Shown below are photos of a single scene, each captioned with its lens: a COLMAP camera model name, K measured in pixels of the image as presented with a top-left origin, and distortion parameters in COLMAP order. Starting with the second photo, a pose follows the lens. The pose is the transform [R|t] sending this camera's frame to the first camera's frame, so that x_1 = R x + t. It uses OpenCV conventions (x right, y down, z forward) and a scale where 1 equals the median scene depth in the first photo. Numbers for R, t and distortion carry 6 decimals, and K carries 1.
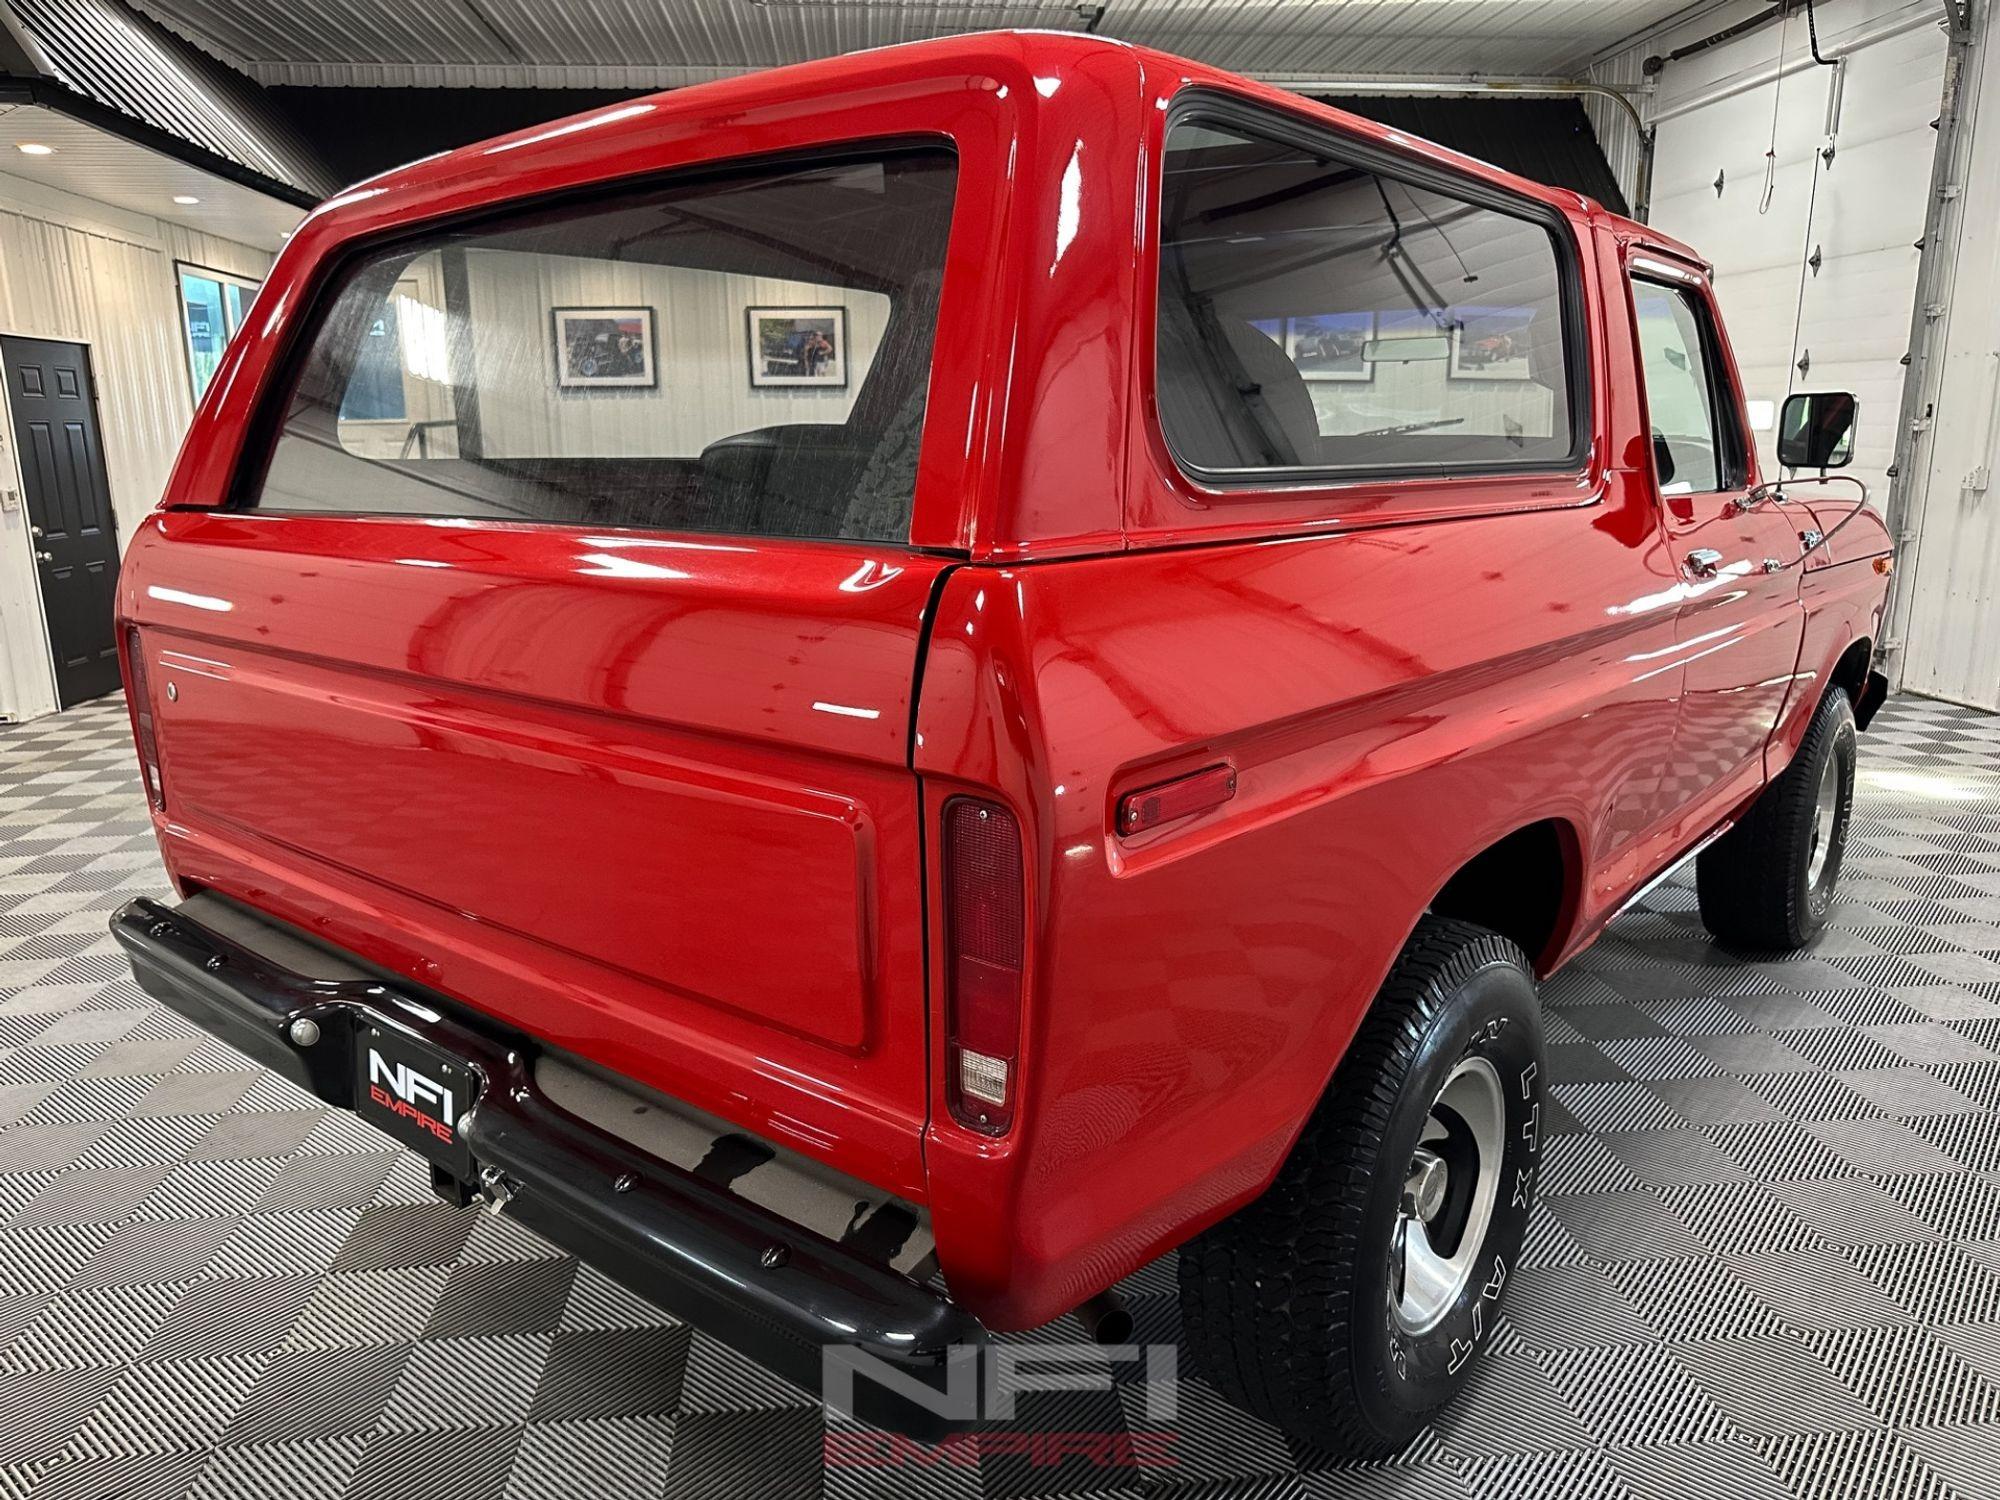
lens RADIAL K [[1444.6, 0, 1000.0], [0, 1444.6, 750.0], [0, 0, 1]] dist [0.002298, 0.001642]
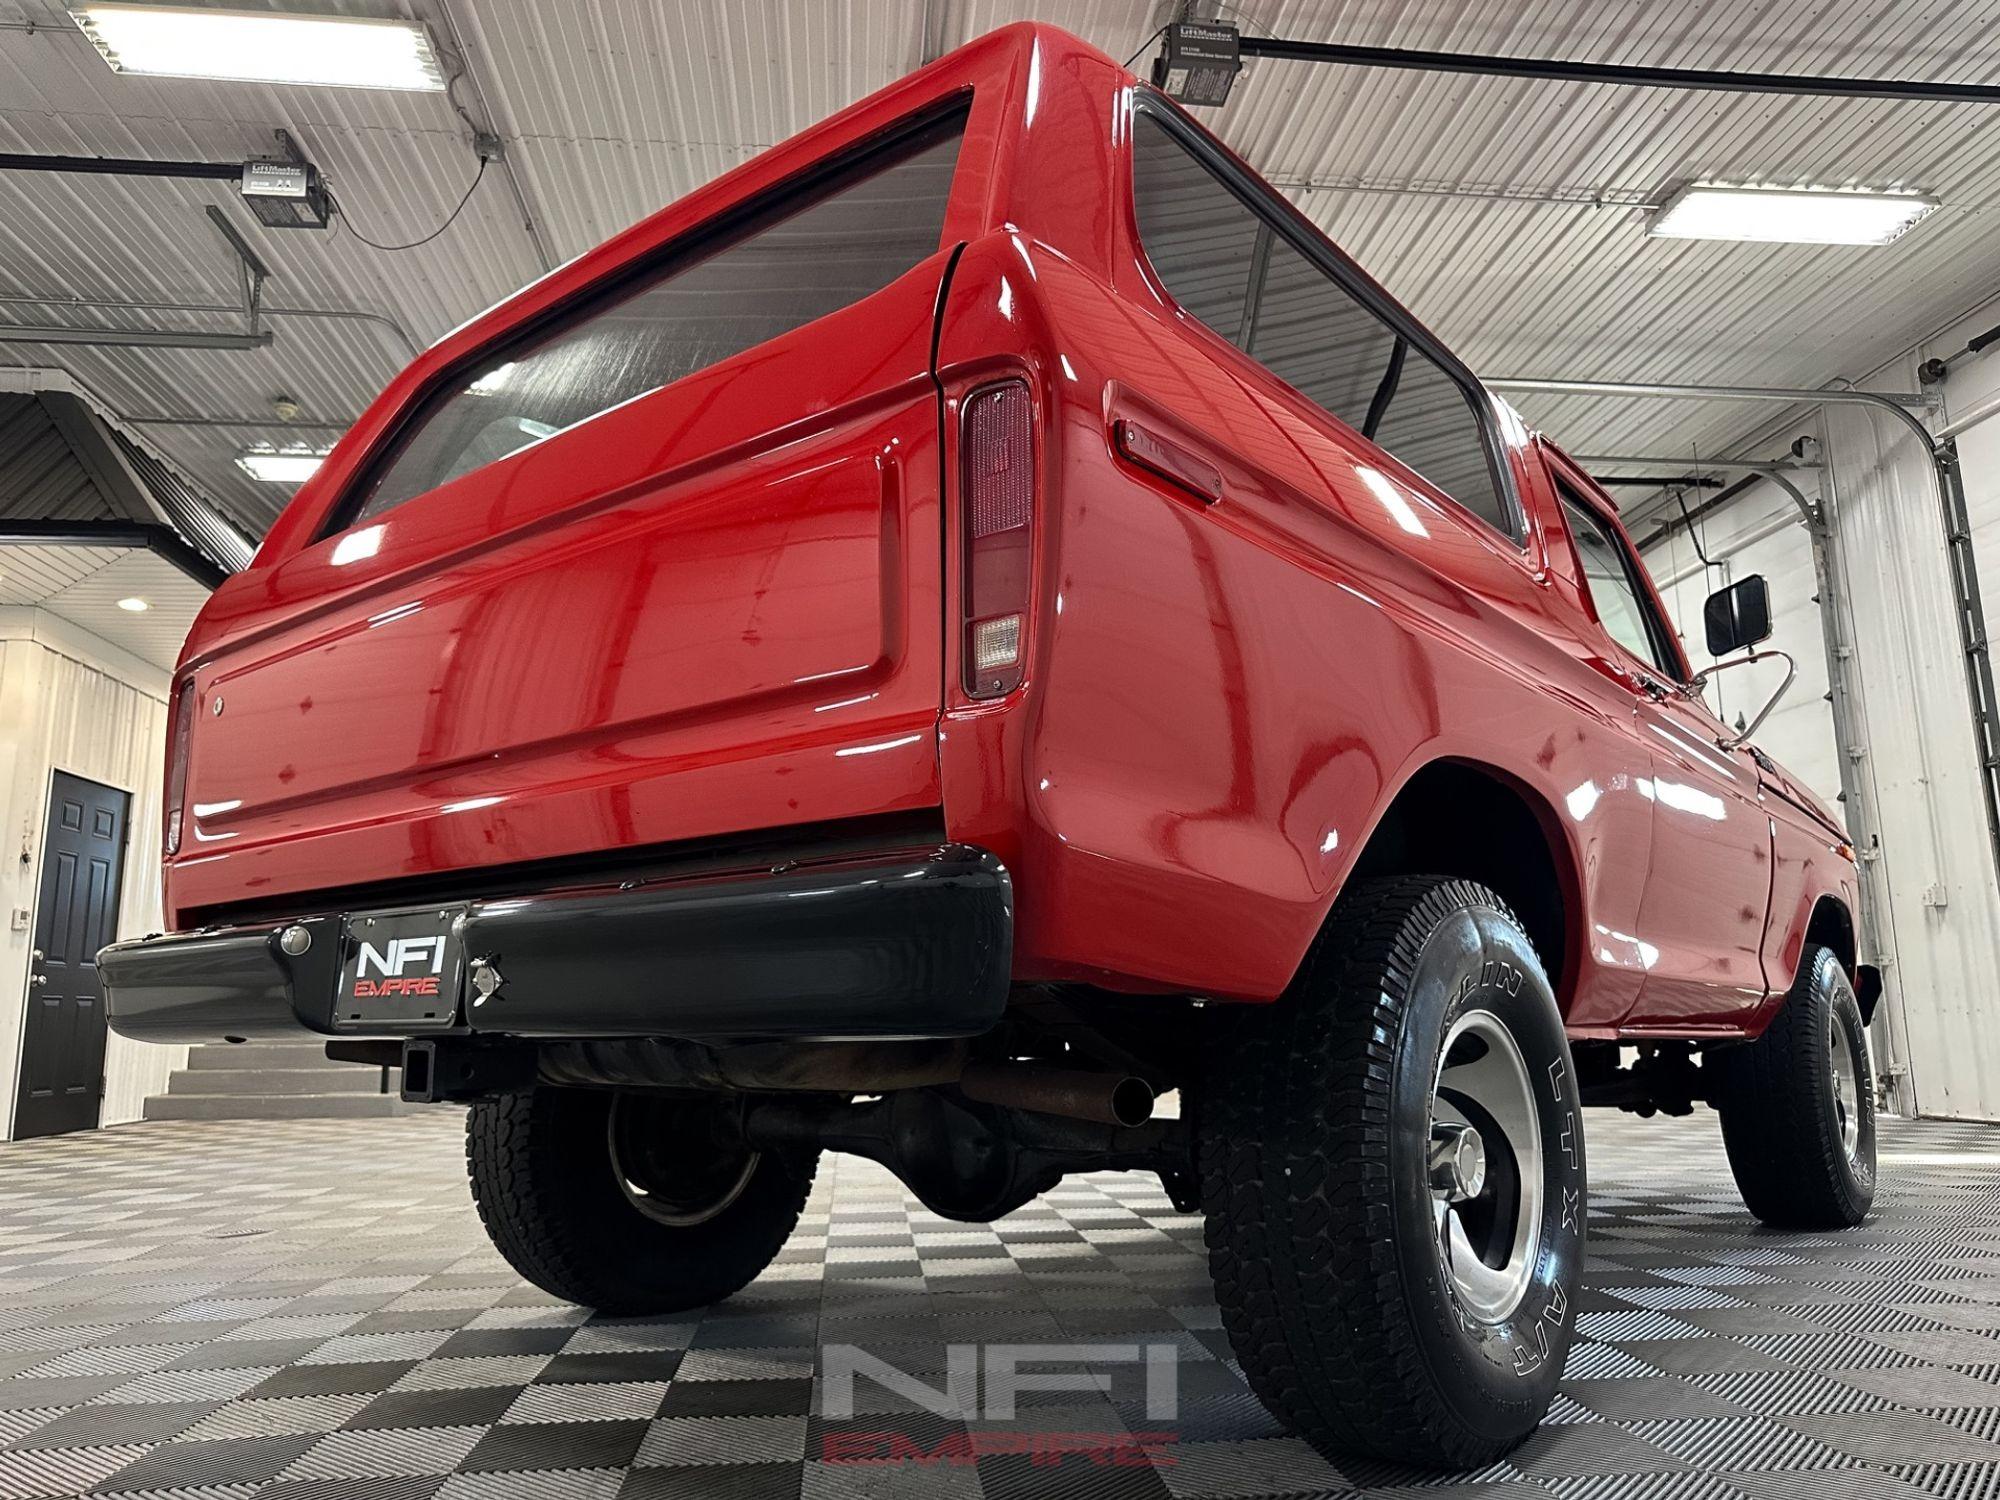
lens RADIAL K [[1451.8, 0, 1000.5], [0, 1451.8, 715.4], [0, 0, 1]] dist [-0.034859, 0.038278]
pose [[0.999969, 0.000276, 0.007901, -0.002756], [0.002979, 0.912577, -0.408893, 0.114364], [-0.007323, 0.408904, 0.912548, 0.010454]]
